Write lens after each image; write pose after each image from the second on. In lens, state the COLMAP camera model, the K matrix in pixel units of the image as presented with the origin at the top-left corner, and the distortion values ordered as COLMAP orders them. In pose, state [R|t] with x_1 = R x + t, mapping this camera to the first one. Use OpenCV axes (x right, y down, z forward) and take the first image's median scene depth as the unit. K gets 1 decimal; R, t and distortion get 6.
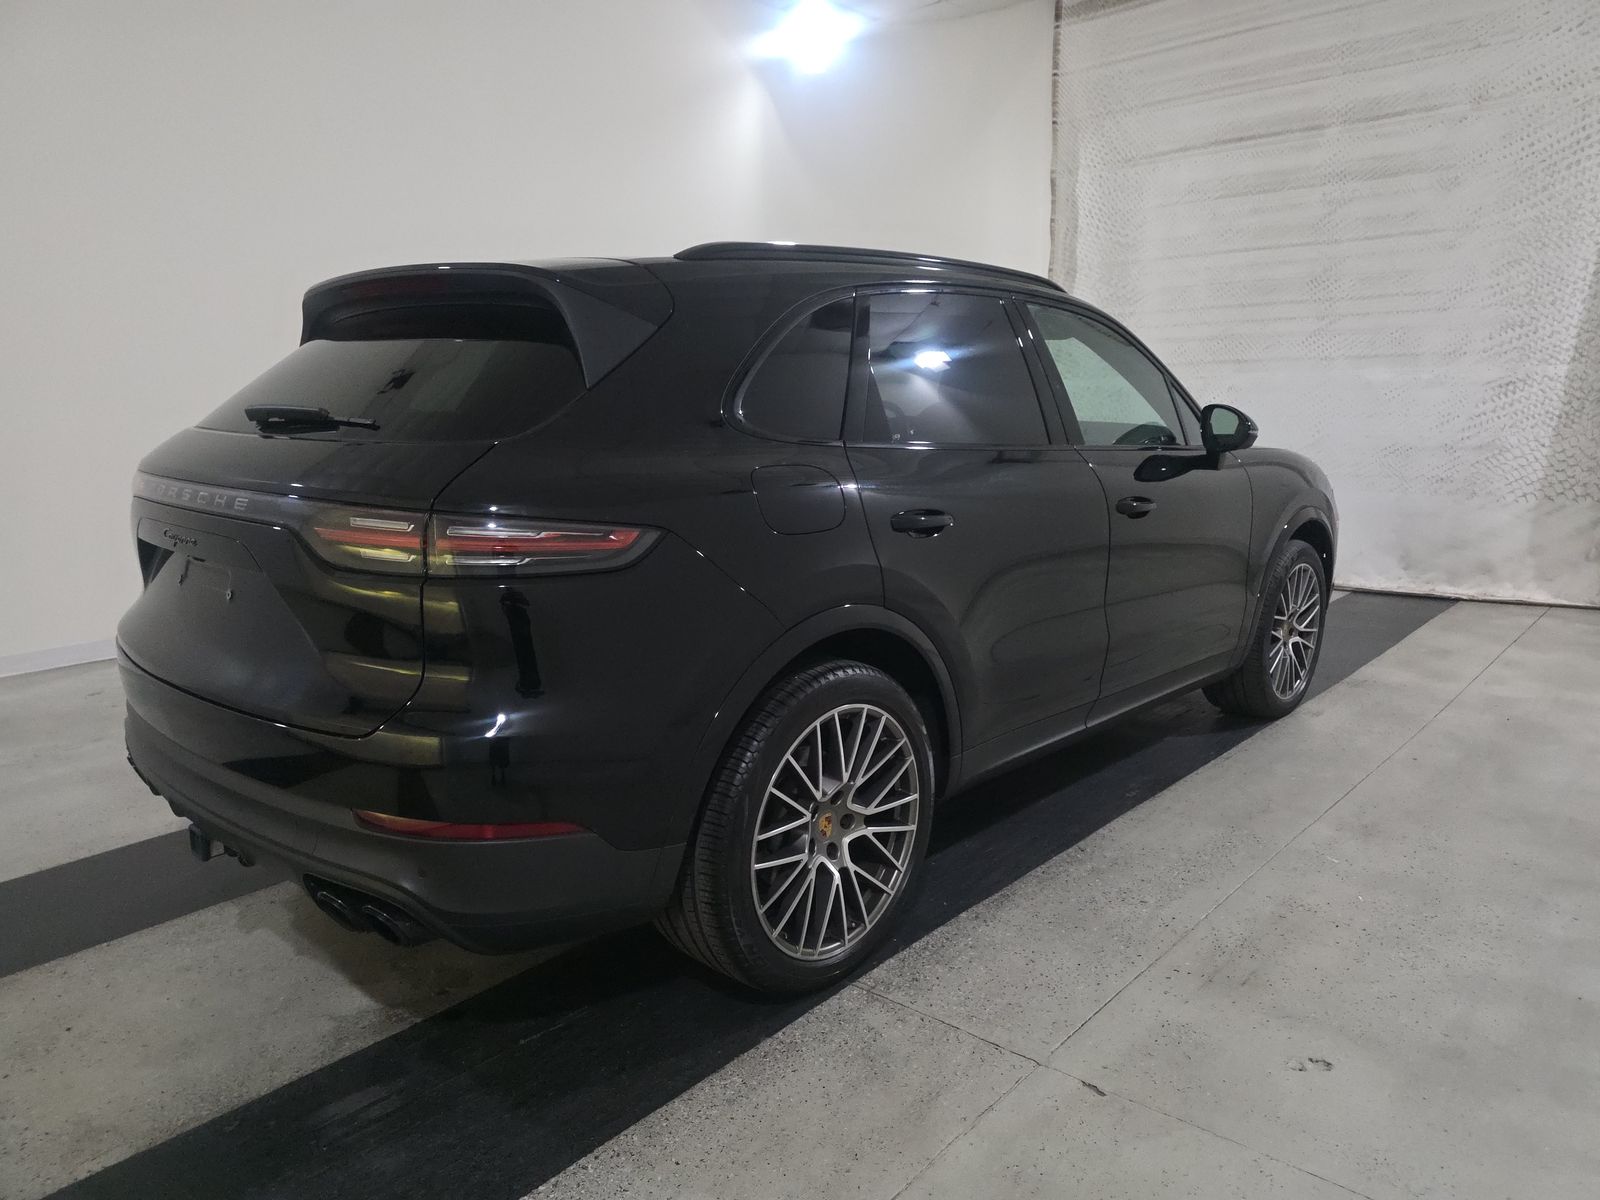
lens RADIAL K [[1065.5, 0, 802.4], [0, 1065.5, 604.8], [0, 0, 1]] dist [0.026581, -0.026955]
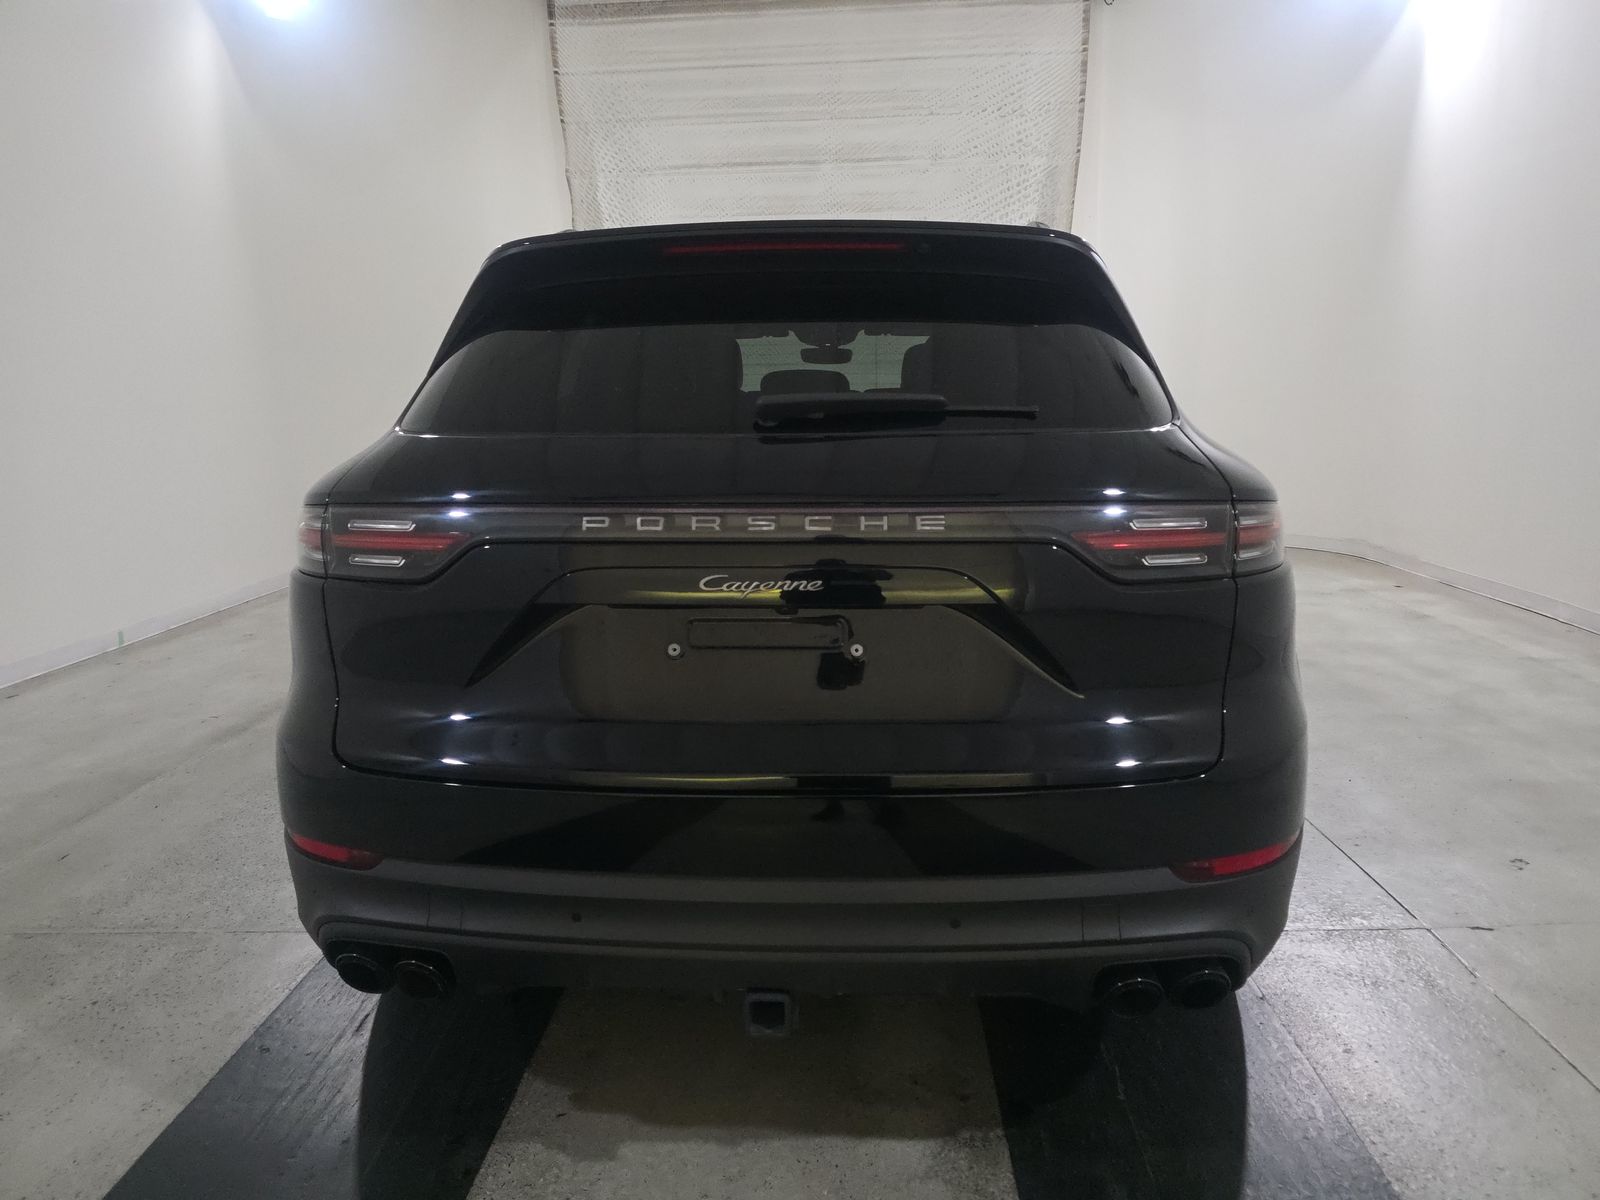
lens RADIAL K [[1065.5, 0, 793.3], [0, 1065.5, 589.6], [0, 0, 1]] dist [0.026581, -0.026955]
pose [[0.775416, -0.115262, 0.620842, -0.300912], [0.133849, 0.990860, 0.016784, -0.013284], [-0.617101, 0.070085, 0.783756, 0.146738]]
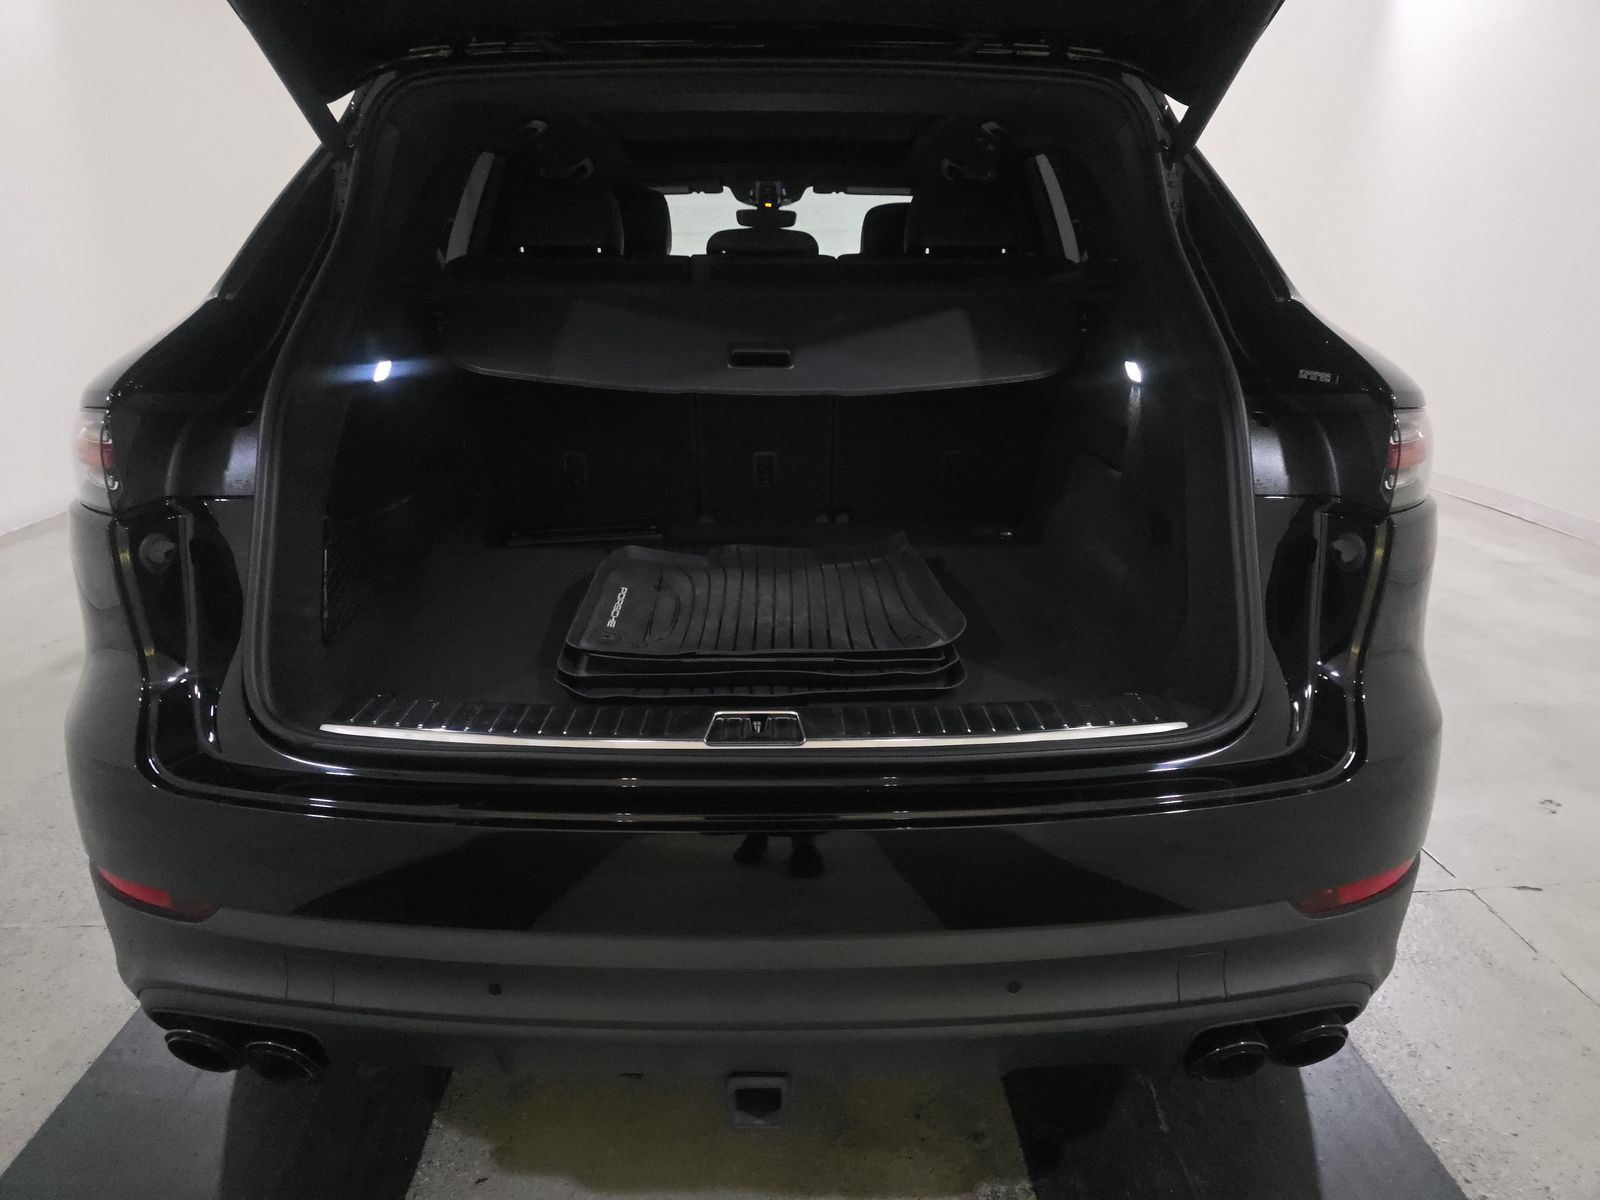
lens RADIAL K [[1065.5, 0, 778.4], [0, 1065.5, 597.6], [0, 0, 1]] dist [0.026581, -0.026955]
pose [[0.726448, -0.194719, 0.659058, -0.270920], [0.135824, 0.980783, 0.140060, -0.022620], [-0.673665, -0.012230, 0.738936, 0.203402]]
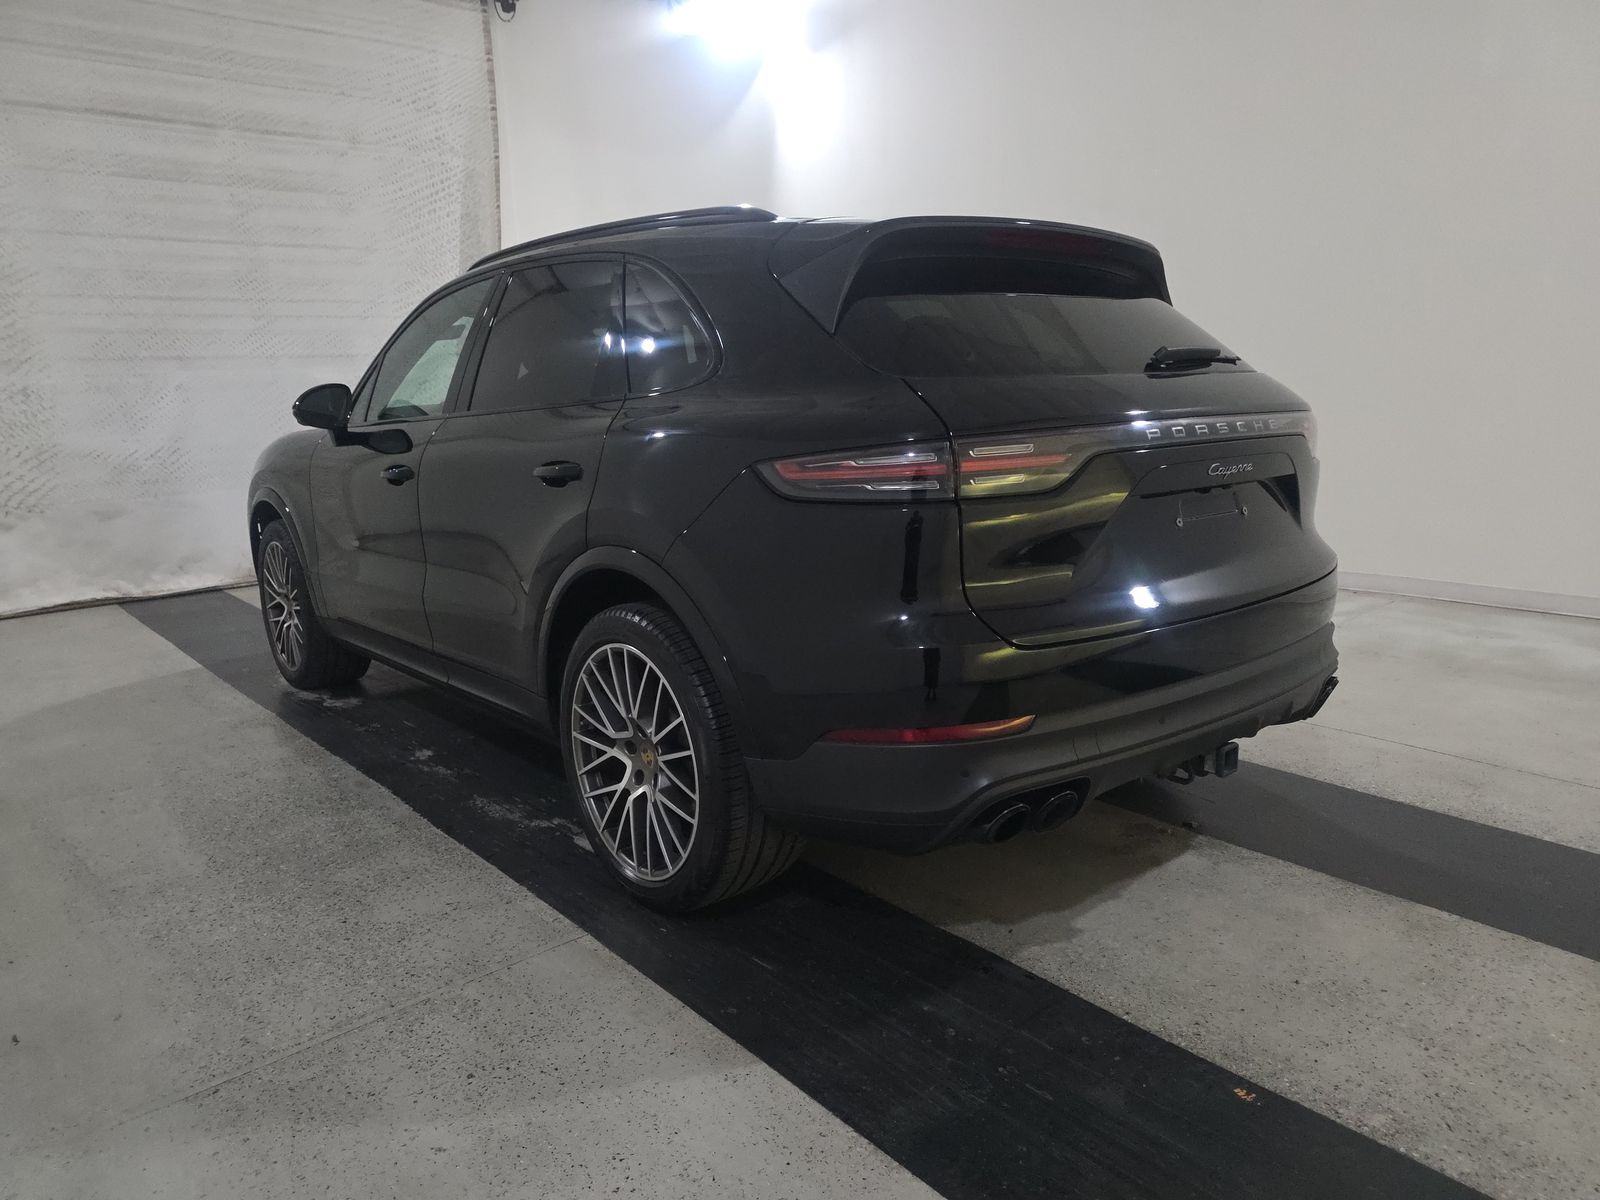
lens RADIAL K [[1065.5, 0, 806.6], [0, 1065.5, 600.5], [0, 0, 1]] dist [0.026581, -0.026955]
pose [[0.130986, -0.182029, 0.974530, -0.496628], [0.226109, 0.962576, 0.149406, -0.043645], [-0.965255, 0.200780, 0.167242, 0.385239]]
